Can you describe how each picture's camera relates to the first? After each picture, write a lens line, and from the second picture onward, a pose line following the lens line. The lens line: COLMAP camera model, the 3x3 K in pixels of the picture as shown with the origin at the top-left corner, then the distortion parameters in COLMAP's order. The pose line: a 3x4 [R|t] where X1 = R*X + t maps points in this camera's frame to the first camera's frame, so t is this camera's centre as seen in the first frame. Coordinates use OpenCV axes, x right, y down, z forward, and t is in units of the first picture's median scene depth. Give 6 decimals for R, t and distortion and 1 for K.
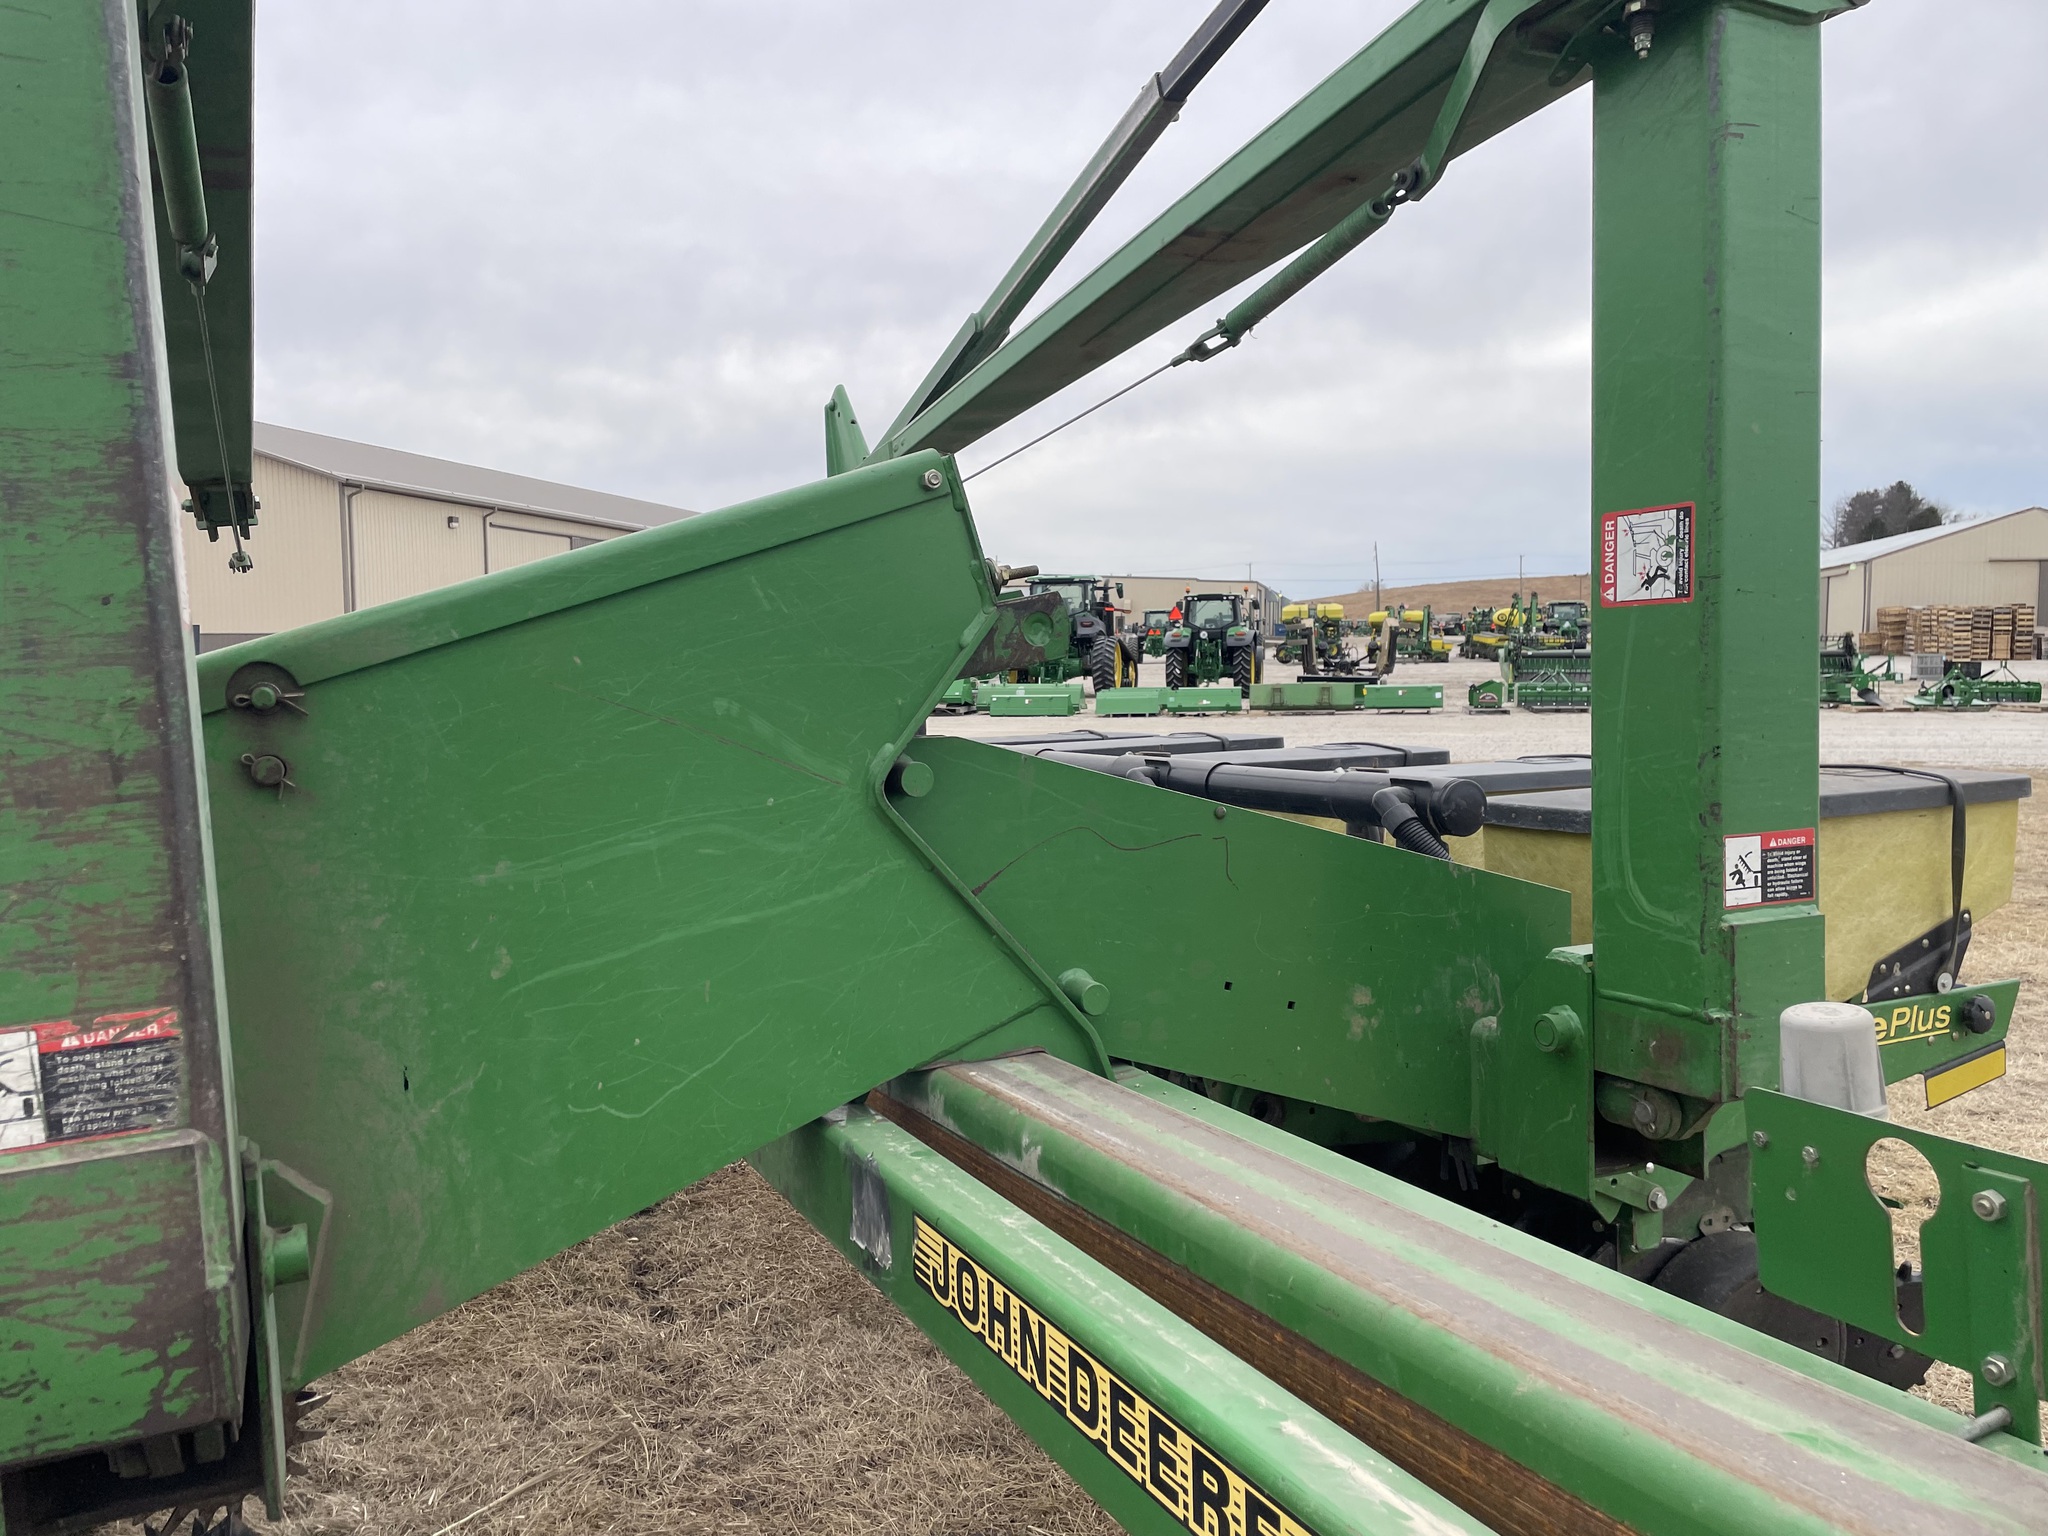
lens RADIAL K [[1520.5, 0, 1004.1], [0, 1520.5, 768.4], [0, 0, 1]] dist [0.103756, -0.122377]
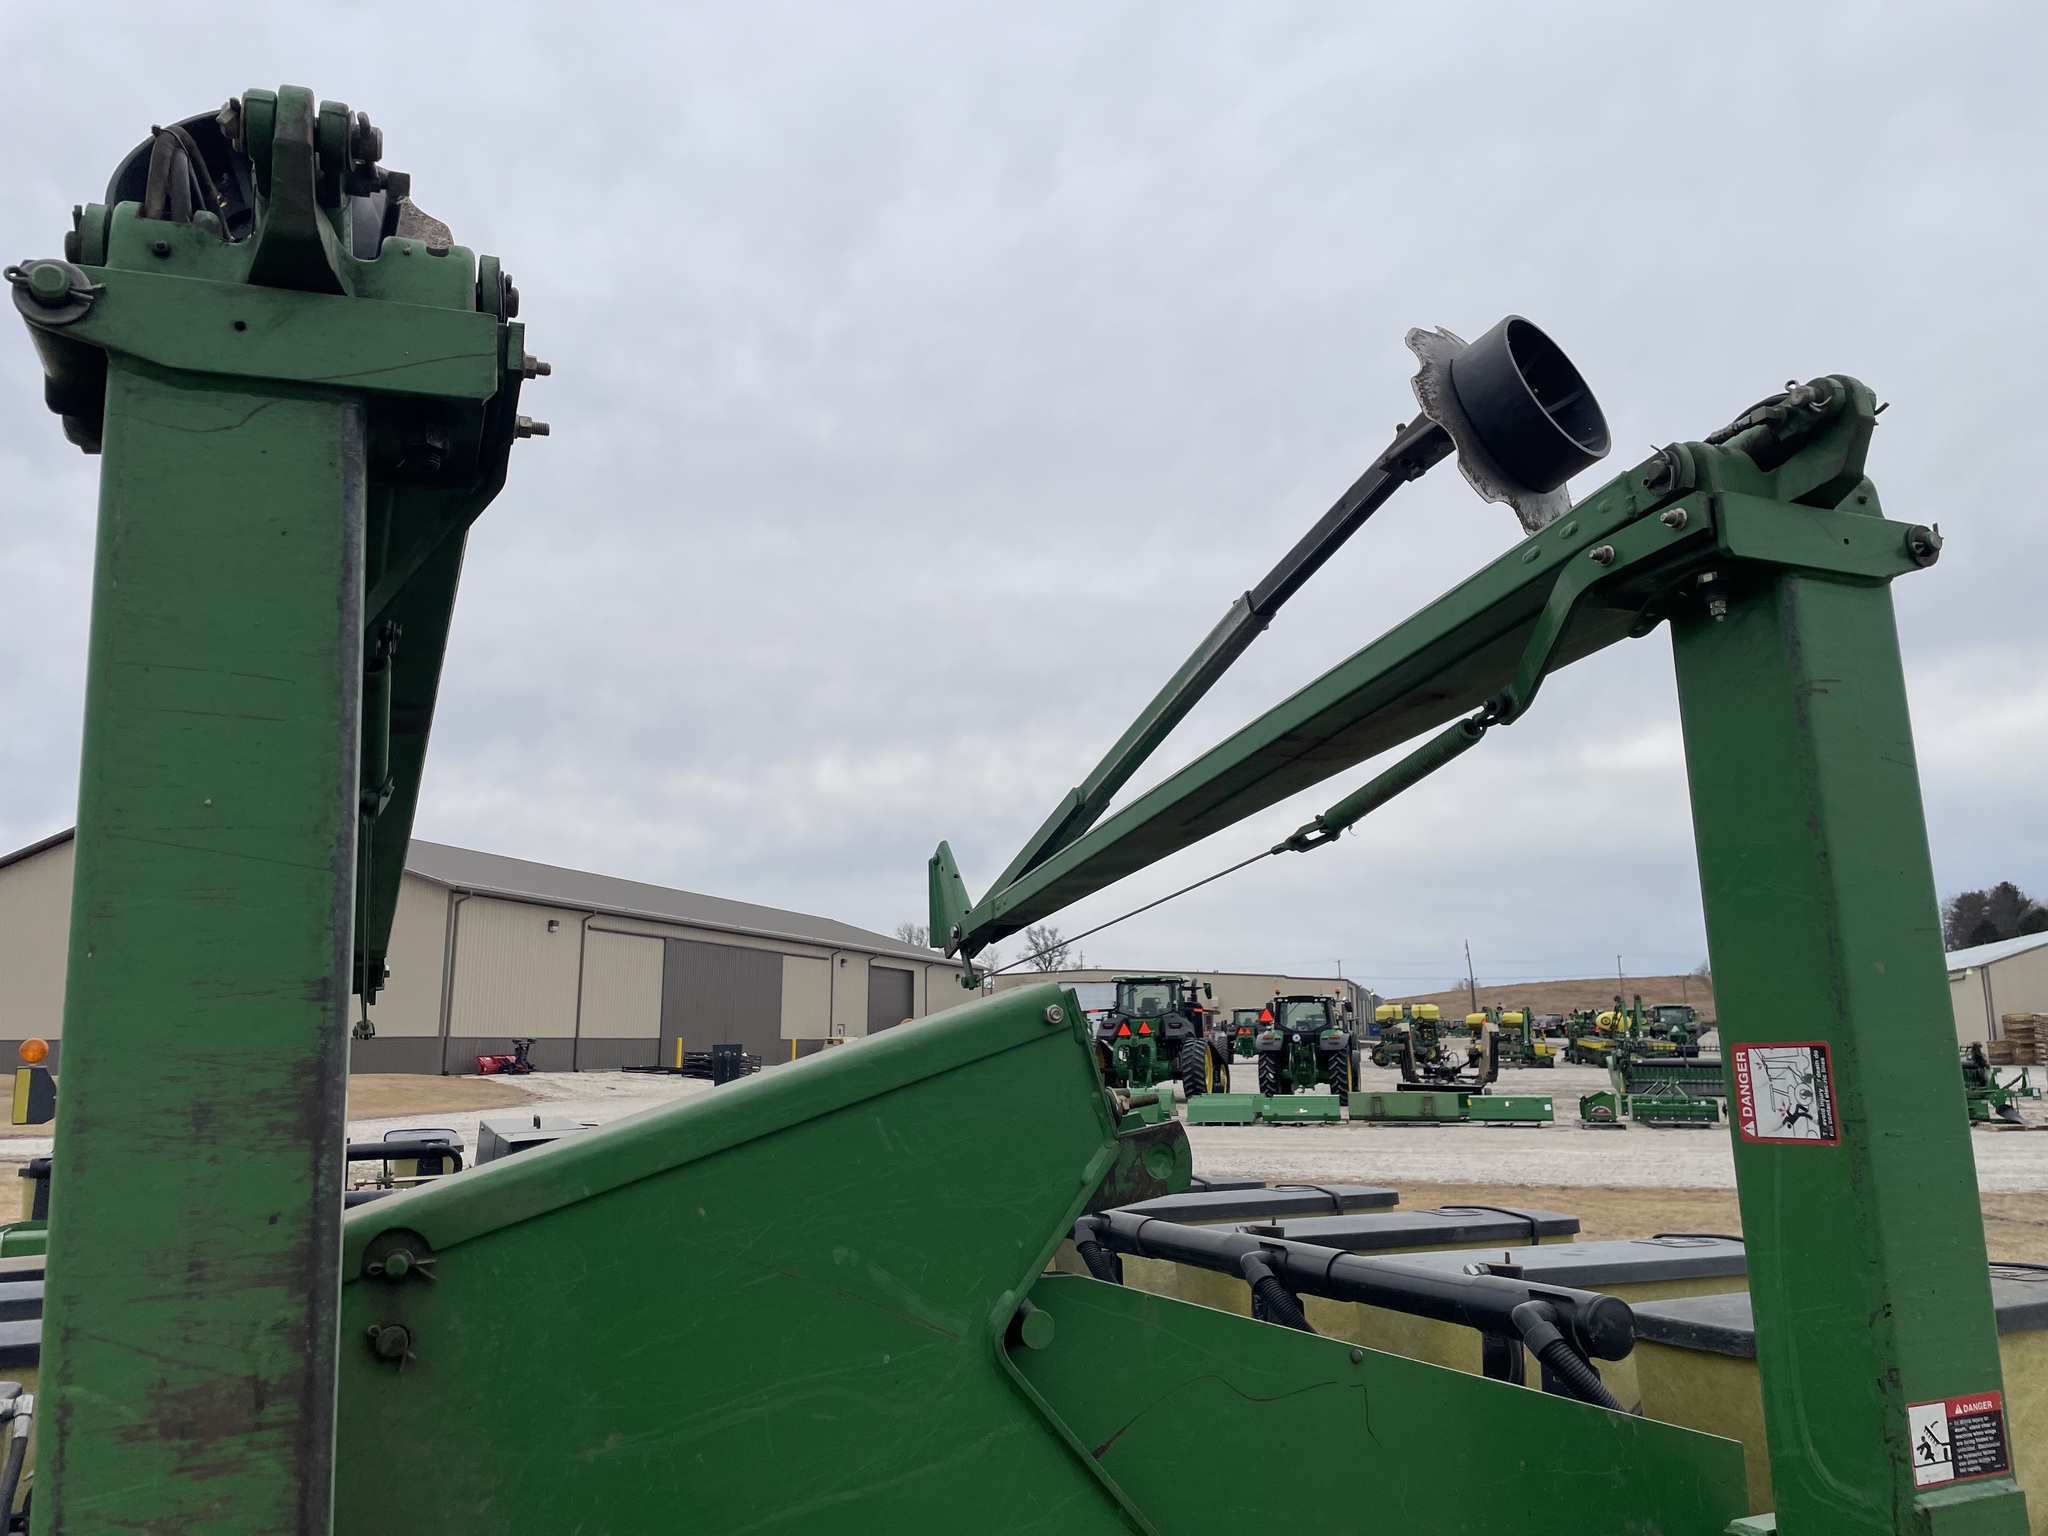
lens RADIAL K [[1523.0, 0, 1009.1], [0, 1523.0, 766.5], [0, 0, 1]] dist [0.100941, -0.120206]
pose [[0.998644, -0.006390, -0.051661, -0.021588], [-0.007040, 0.966741, -0.255660, -0.081855], [0.051576, 0.255677, 0.965385, -0.026349]]
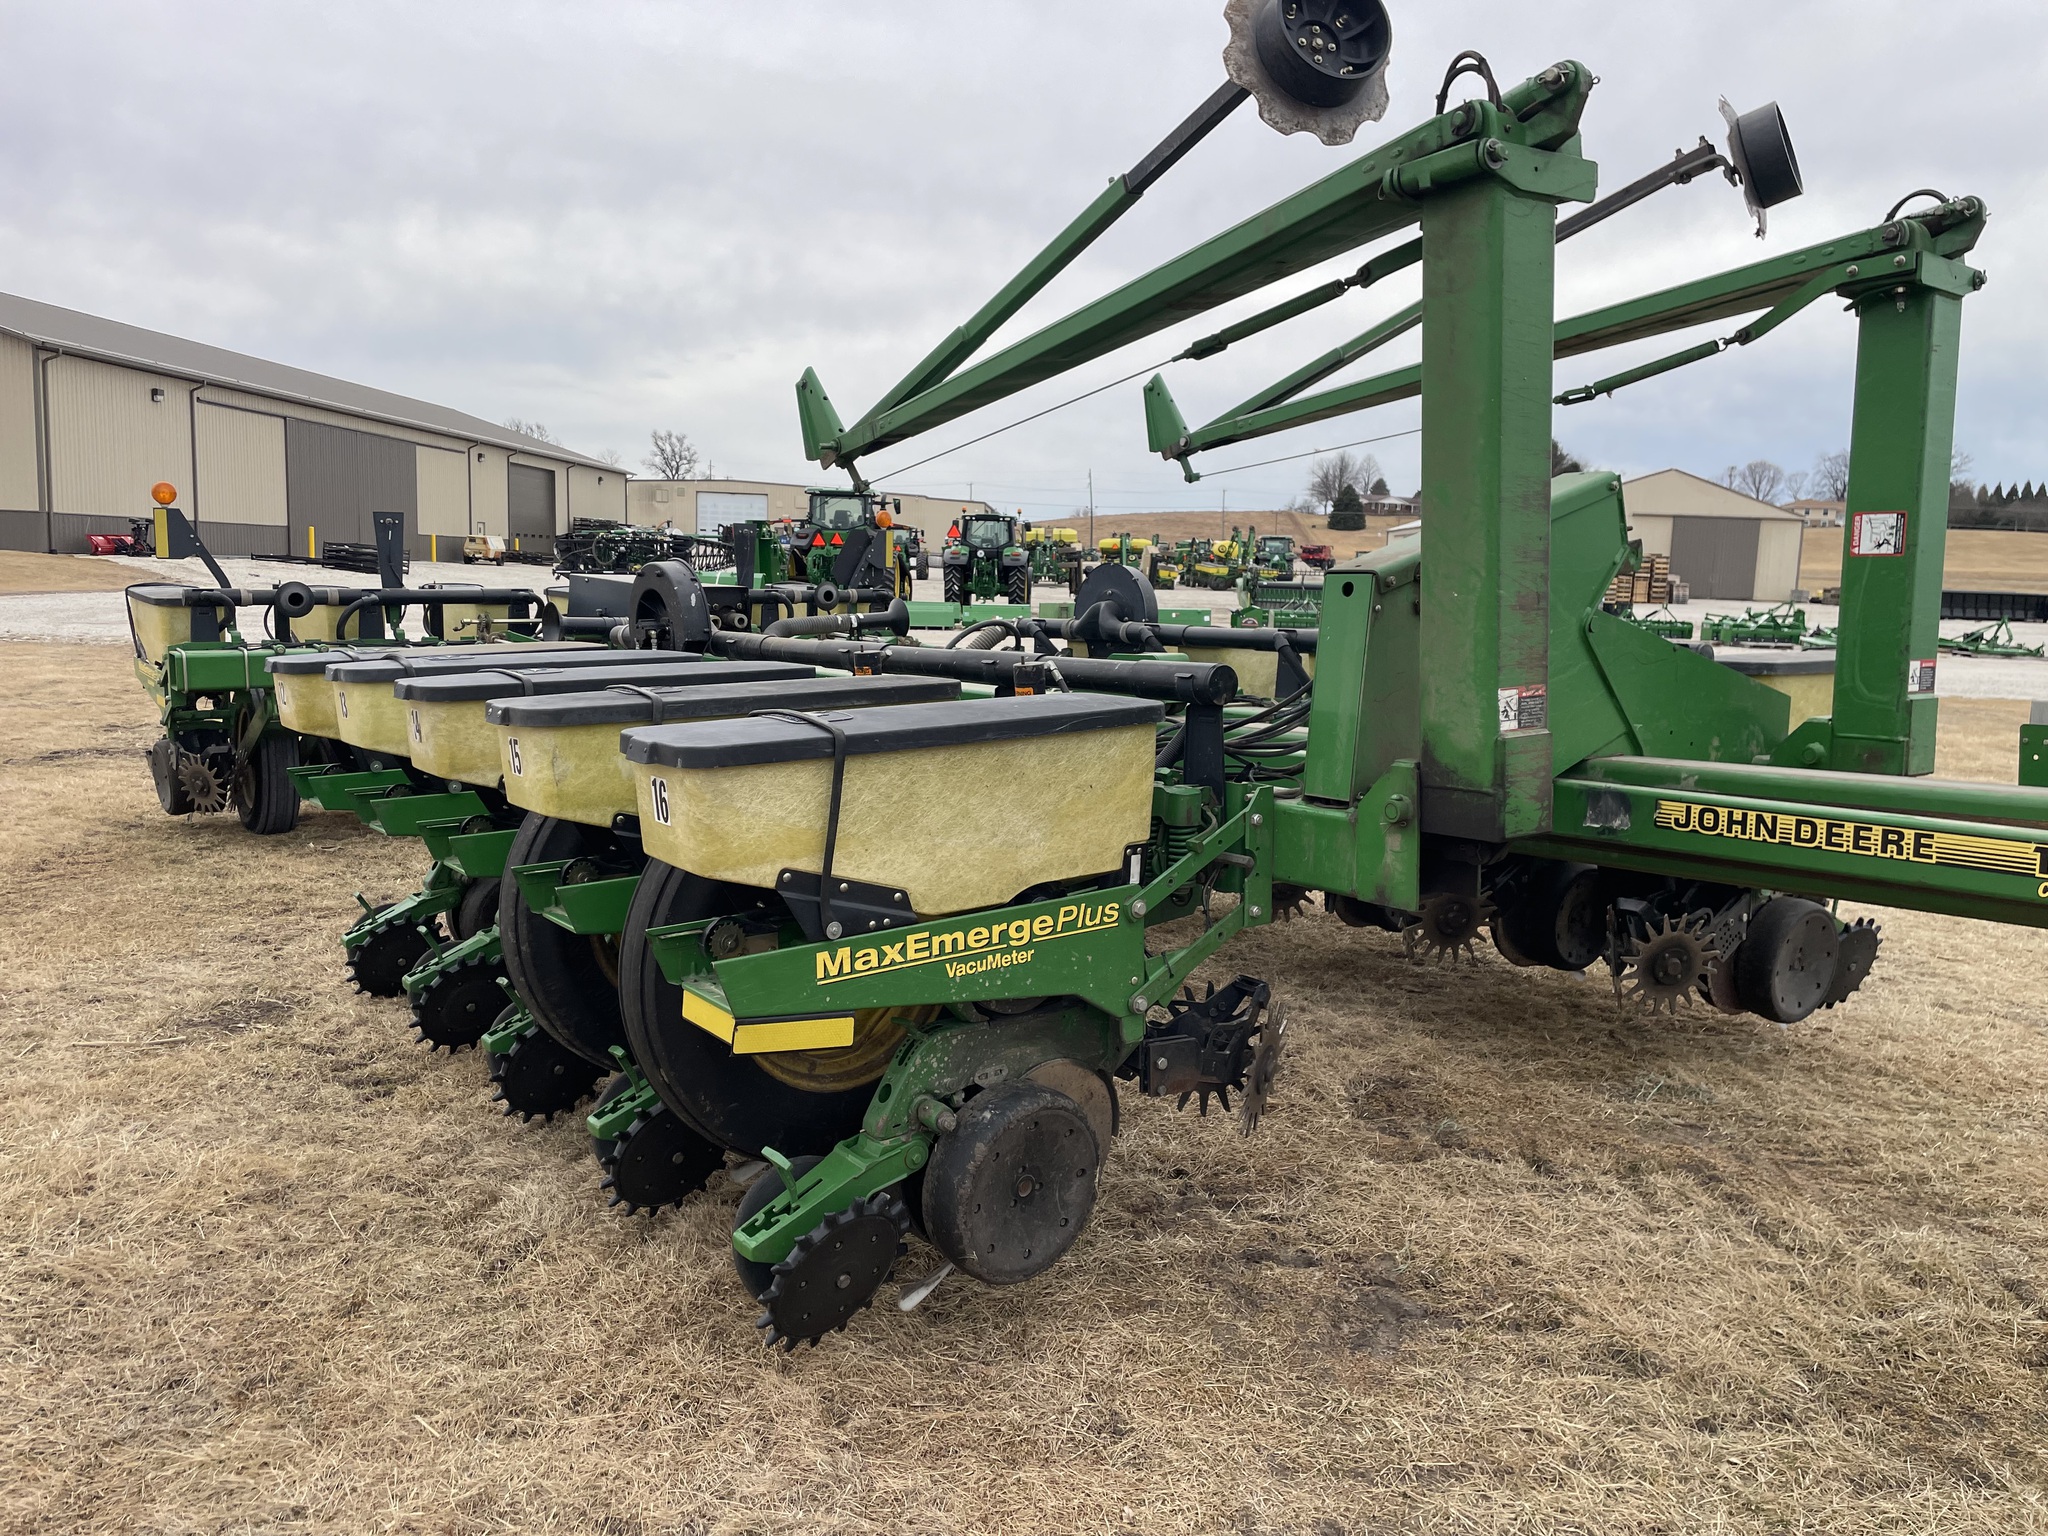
lens RADIAL K [[1522.8, 0, 1024.0], [0, 1522.8, 768.0], [0, 0, 1]] dist [0.106843, -0.134332]
pose [[0.978826, 0.012159, 0.204332, -1.220375], [-0.023157, 0.998403, 0.051523, 0.109724], [-0.203379, -0.055163, 0.977545, -0.934275]]
